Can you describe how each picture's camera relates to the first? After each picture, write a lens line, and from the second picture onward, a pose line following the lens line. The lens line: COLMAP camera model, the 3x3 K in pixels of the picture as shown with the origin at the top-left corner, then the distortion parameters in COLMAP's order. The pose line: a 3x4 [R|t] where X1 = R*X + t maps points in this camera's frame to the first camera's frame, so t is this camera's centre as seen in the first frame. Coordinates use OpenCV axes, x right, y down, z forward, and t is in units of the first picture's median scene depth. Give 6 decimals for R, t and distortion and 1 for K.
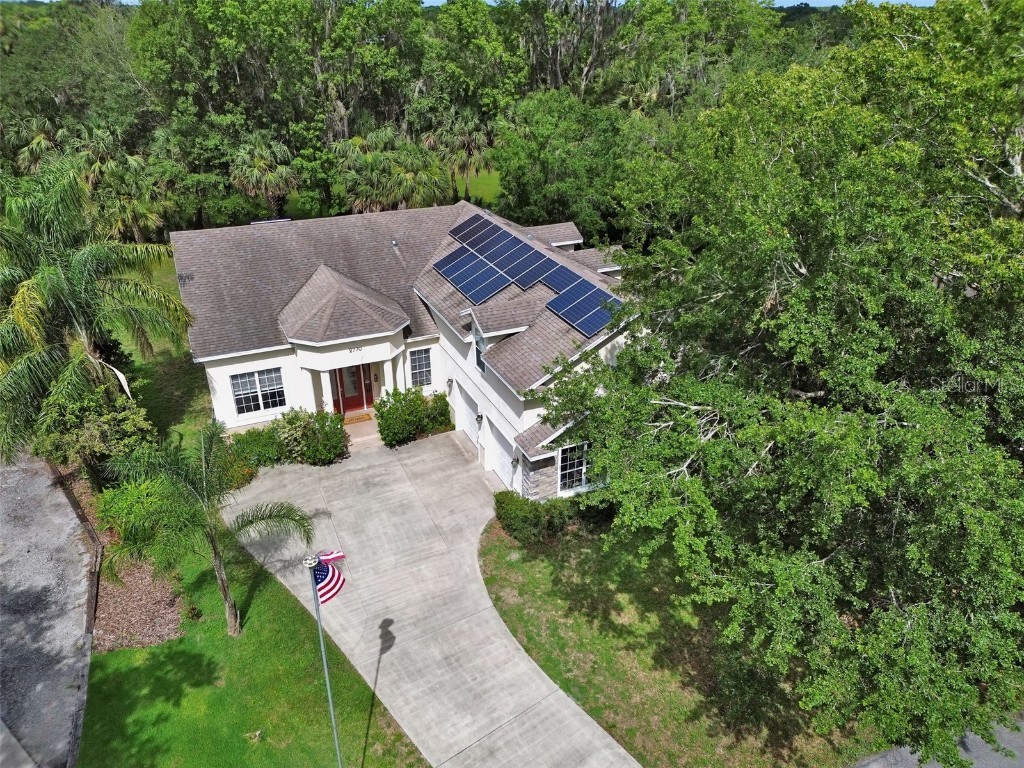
lens RADIAL K [[738.8, 0, 514.4], [0, 738.8, 372.2], [0, 0, 1]] dist [0.095698, -0.094029]
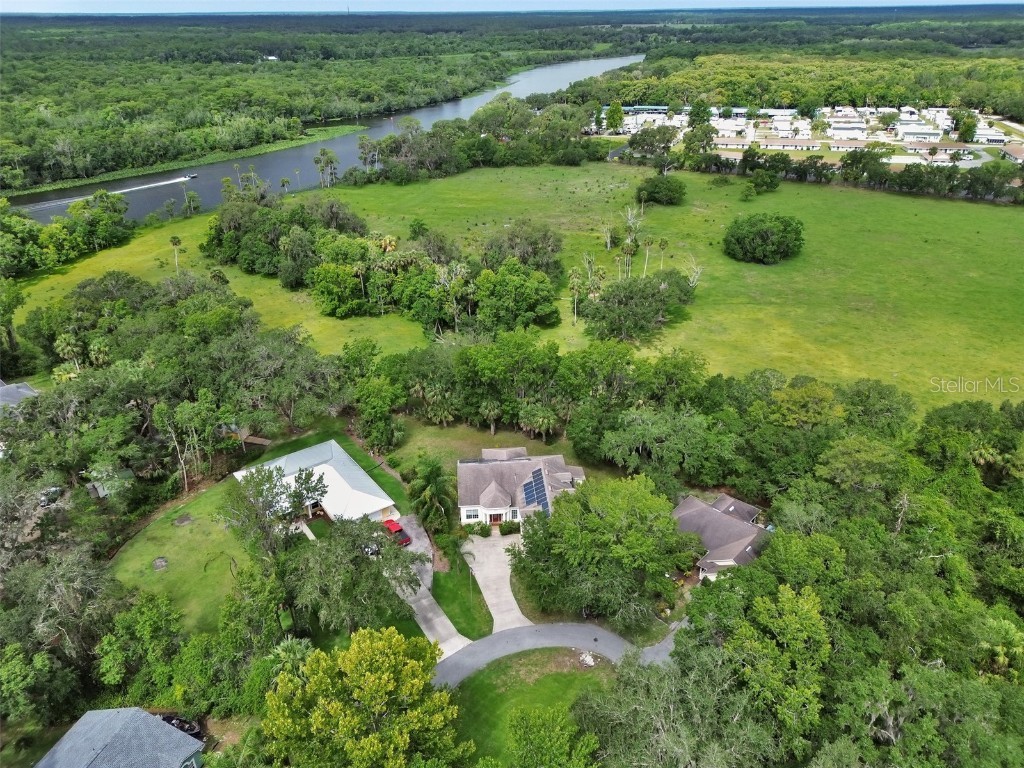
lens RADIAL K [[738.8, 0, 514.4], [0, 738.8, 372.2], [0, 0, 1]] dist [0.095698, -0.094029]
pose [[0.941337, 0.146957, -0.303790, 0.917914], [-0.142690, 0.989101, 0.036328, -0.868240], [0.305817, 0.009151, 0.952046, -2.586155]]
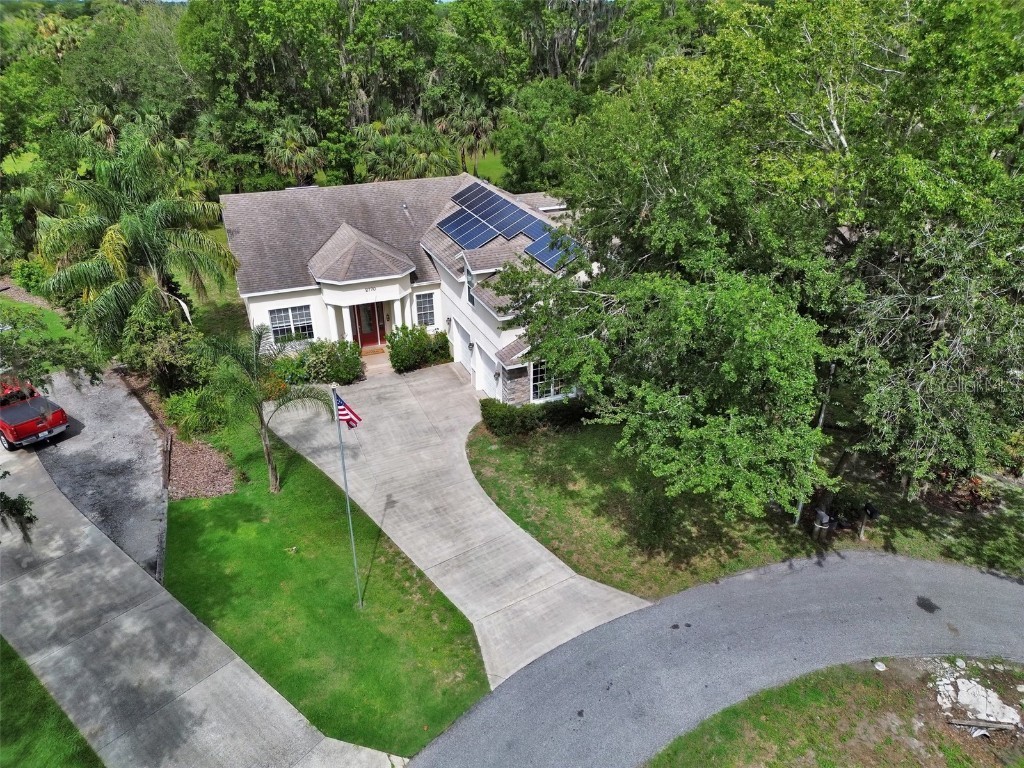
lens RADIAL K [[738.8, 0, 514.4], [0, 738.8, 372.2], [0, 0, 1]] dist [0.095698, -0.094029]
pose [[0.999505, 0.009363, -0.030033, 0.057066], [-0.009198, 0.999942, 0.005619, 0.092043], [0.030083, -0.005339, 0.999533, -0.202417]]
